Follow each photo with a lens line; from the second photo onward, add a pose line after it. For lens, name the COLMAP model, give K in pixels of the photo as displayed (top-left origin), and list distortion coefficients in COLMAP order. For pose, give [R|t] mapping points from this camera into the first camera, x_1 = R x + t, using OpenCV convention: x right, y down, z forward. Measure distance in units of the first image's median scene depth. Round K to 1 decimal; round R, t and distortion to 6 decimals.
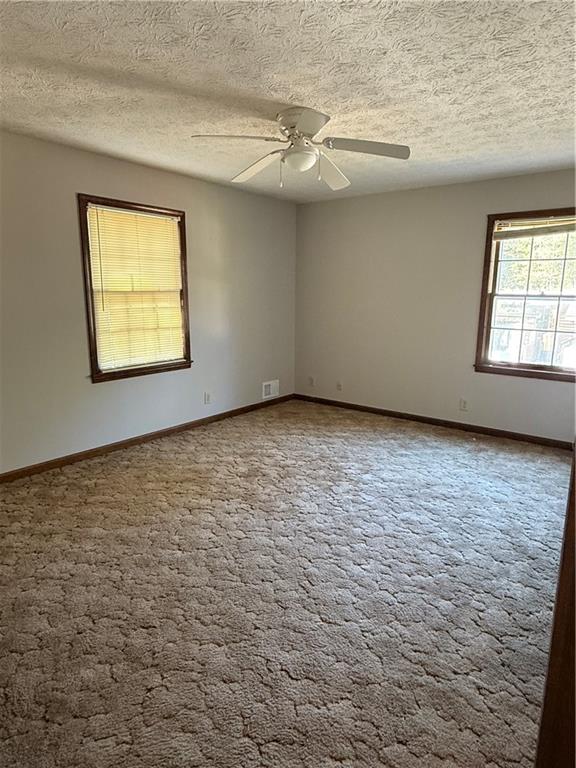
lens RADIAL K [[465.8, 0, 288.0], [0, 465.8, 384.0], [0, 0, 1]] dist [-0.001191, 0.000518]
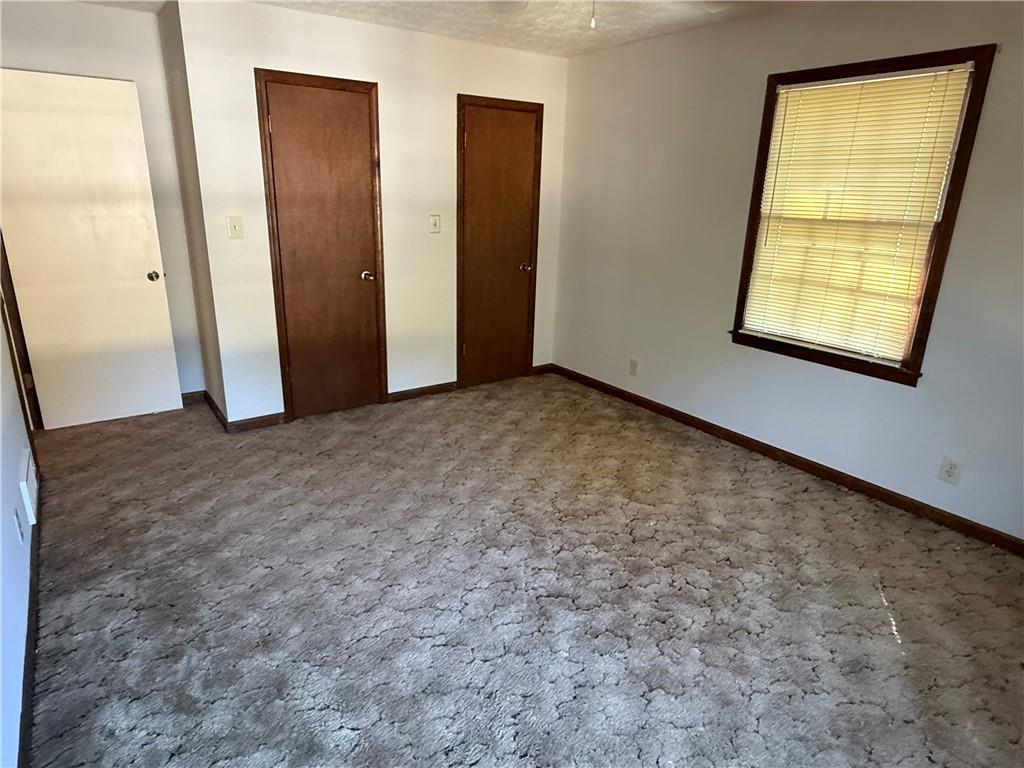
lens RADIAL K [[621.0, 0, 510.0], [0, 621.0, 389.6], [0, 0, 1]] dist [-0.001191, 0.000518]
pose [[-0.293287, 0.279173, -0.914355, 0.605651], [-0.219575, 0.911176, 0.348632, -0.198024], [0.930468, 0.303018, -0.205937, 0.888785]]
